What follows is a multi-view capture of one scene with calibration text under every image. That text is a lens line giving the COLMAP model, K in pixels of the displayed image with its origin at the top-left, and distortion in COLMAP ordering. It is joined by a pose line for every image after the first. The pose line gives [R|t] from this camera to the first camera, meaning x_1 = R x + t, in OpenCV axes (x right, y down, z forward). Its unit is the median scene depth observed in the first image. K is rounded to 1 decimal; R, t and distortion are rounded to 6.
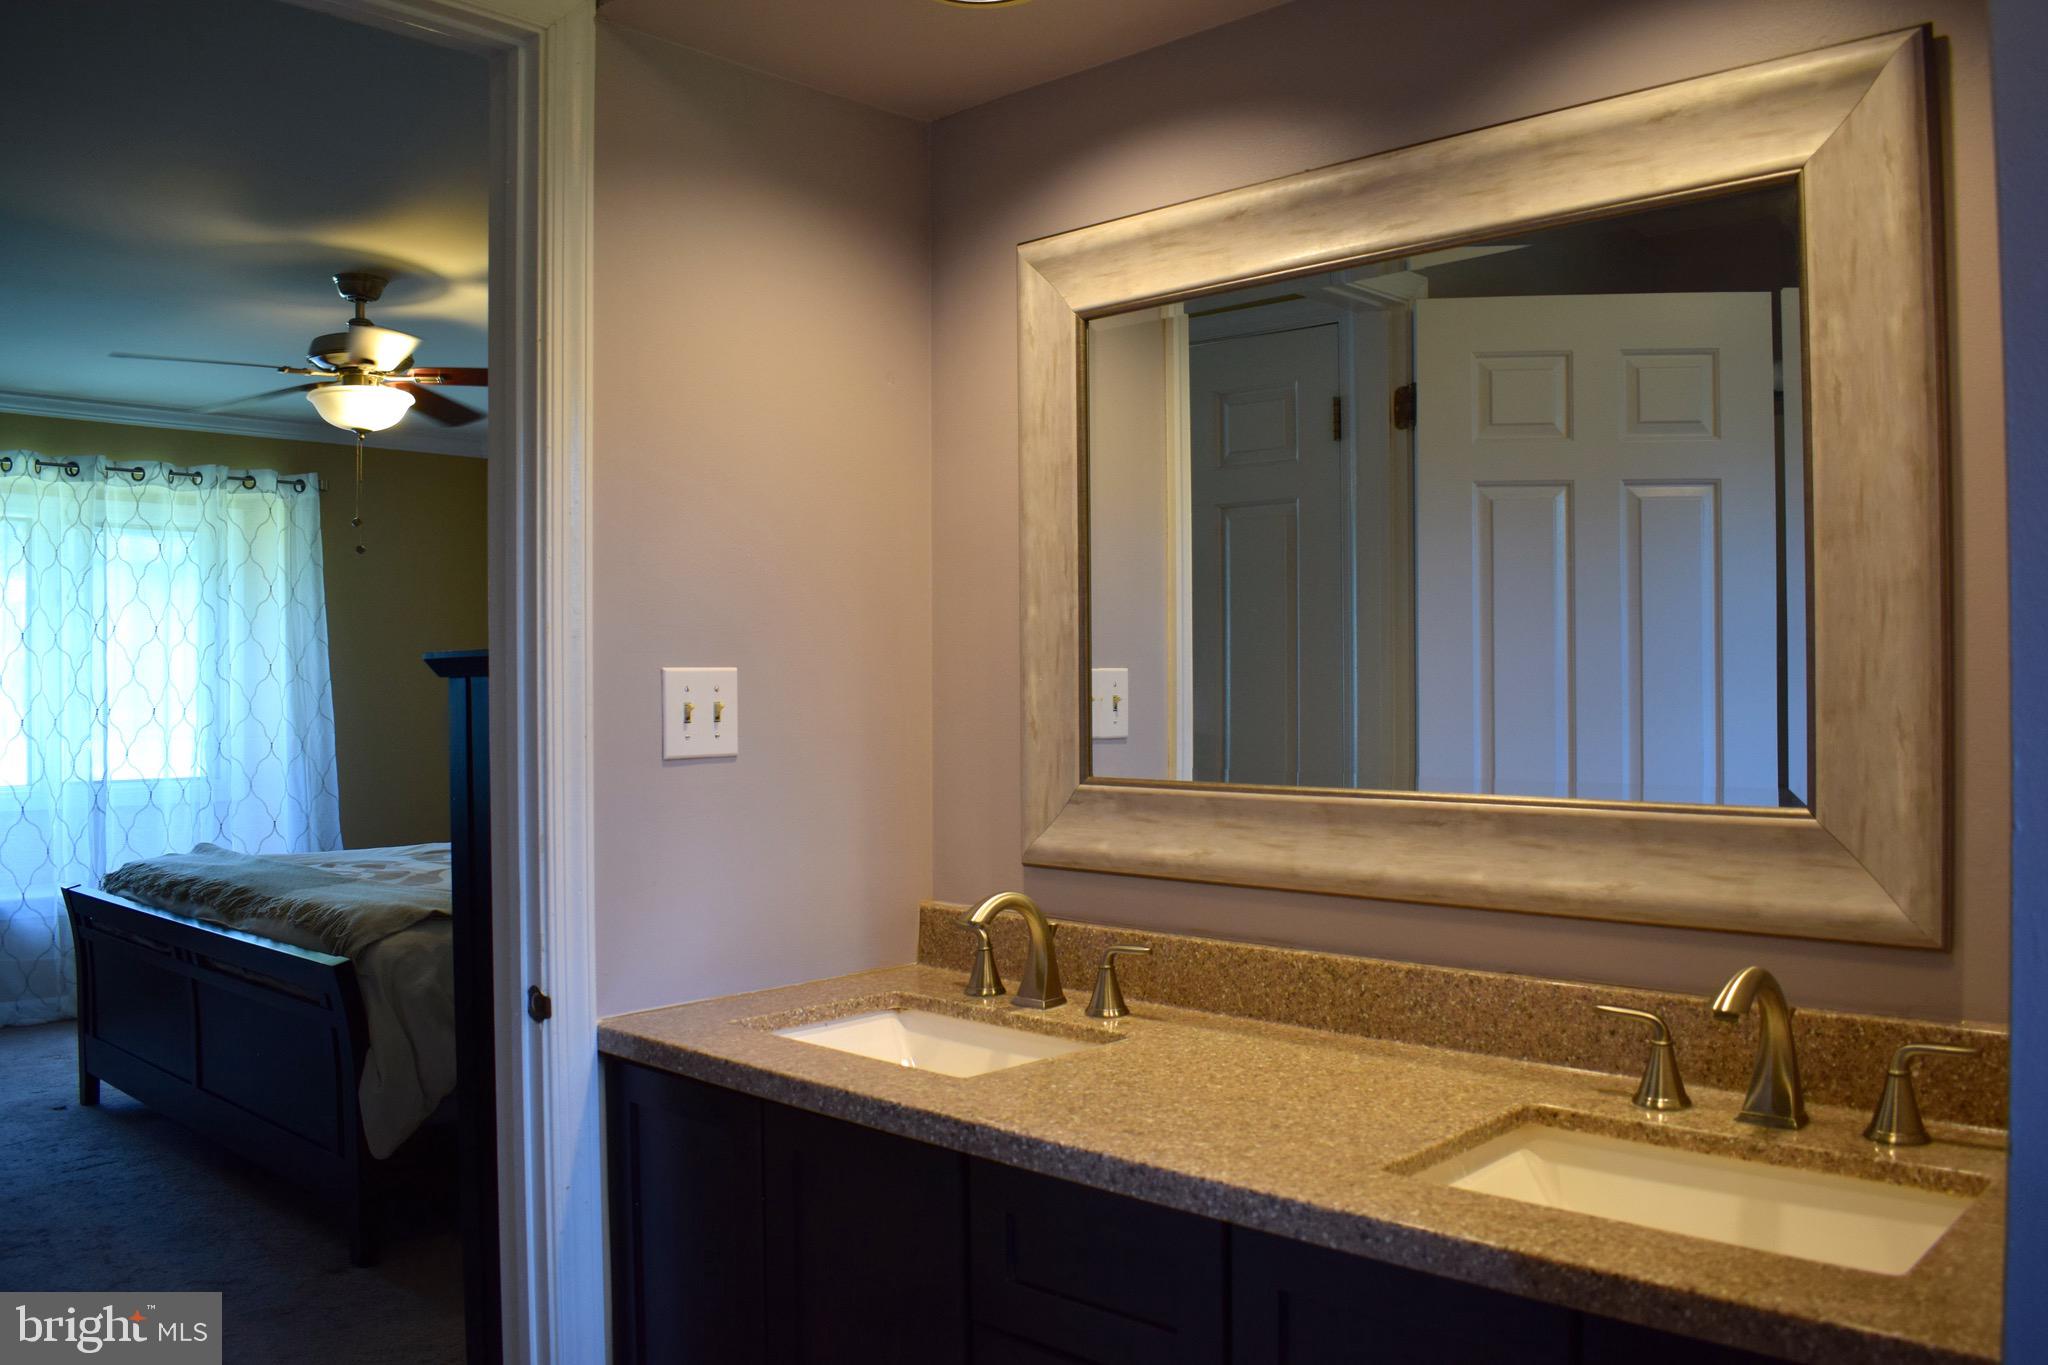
lens RADIAL K [[1592.8, 0, 1036.5], [0, 1592.8, 677.2], [0, 0, 1]] dist [-0.095291, 0.011176]
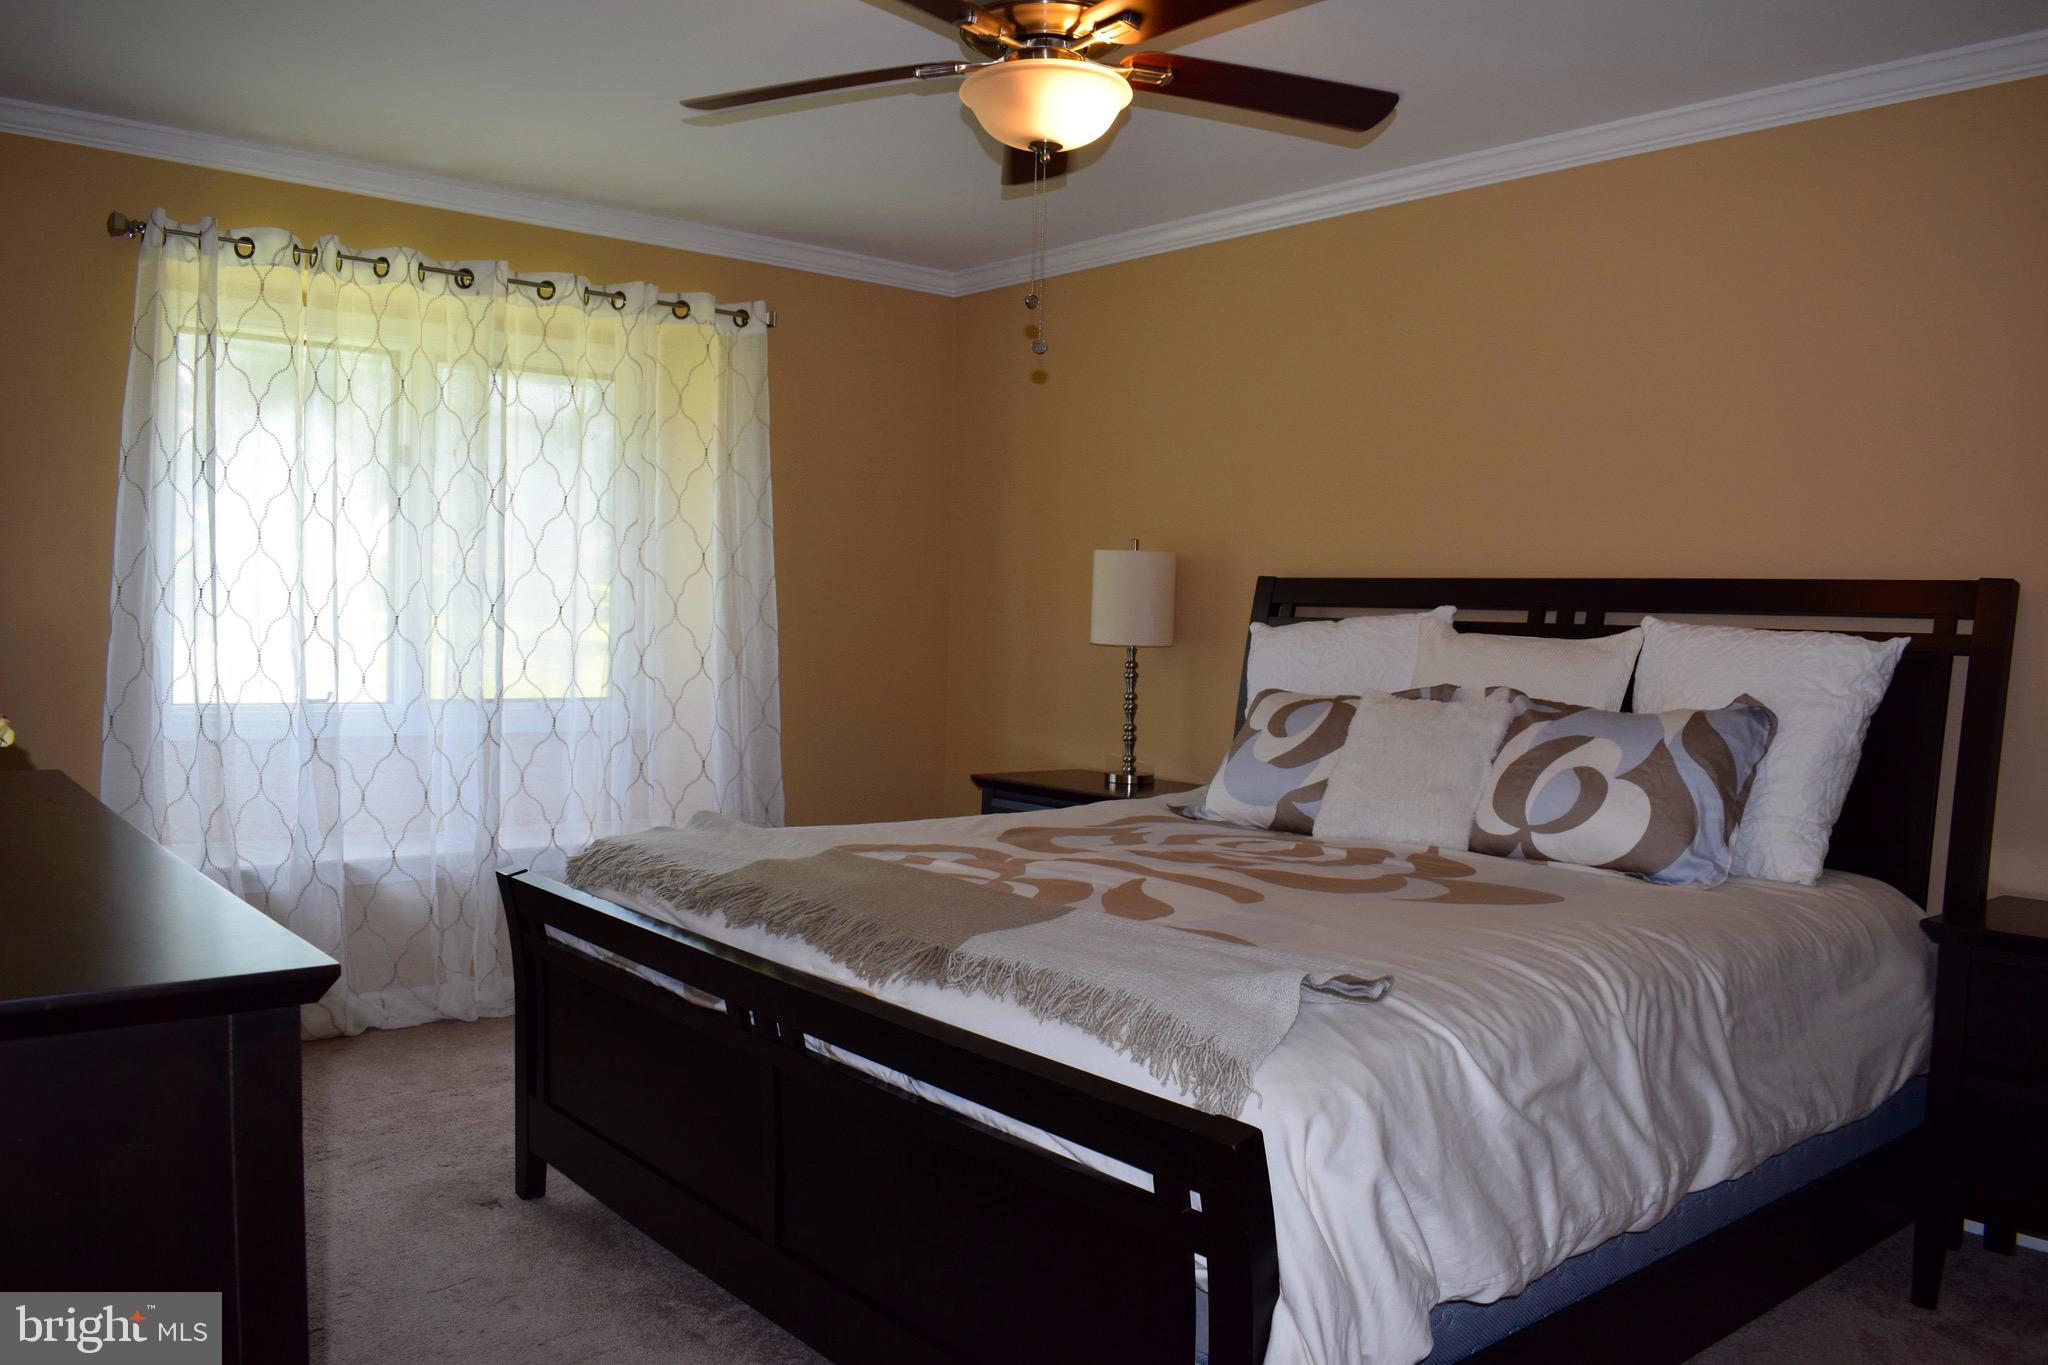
lens RADIAL K [[1592.8, 0, 1036.5], [0, 1592.8, 677.2], [0, 0, 1]] dist [-0.095291, 0.011176]
pose [[0.989947, 0.042358, -0.134944, -0.238470], [-0.036249, 0.998218, 0.047410, 0.010052], [0.136711, -0.042042, 0.989718, 0.274781]]
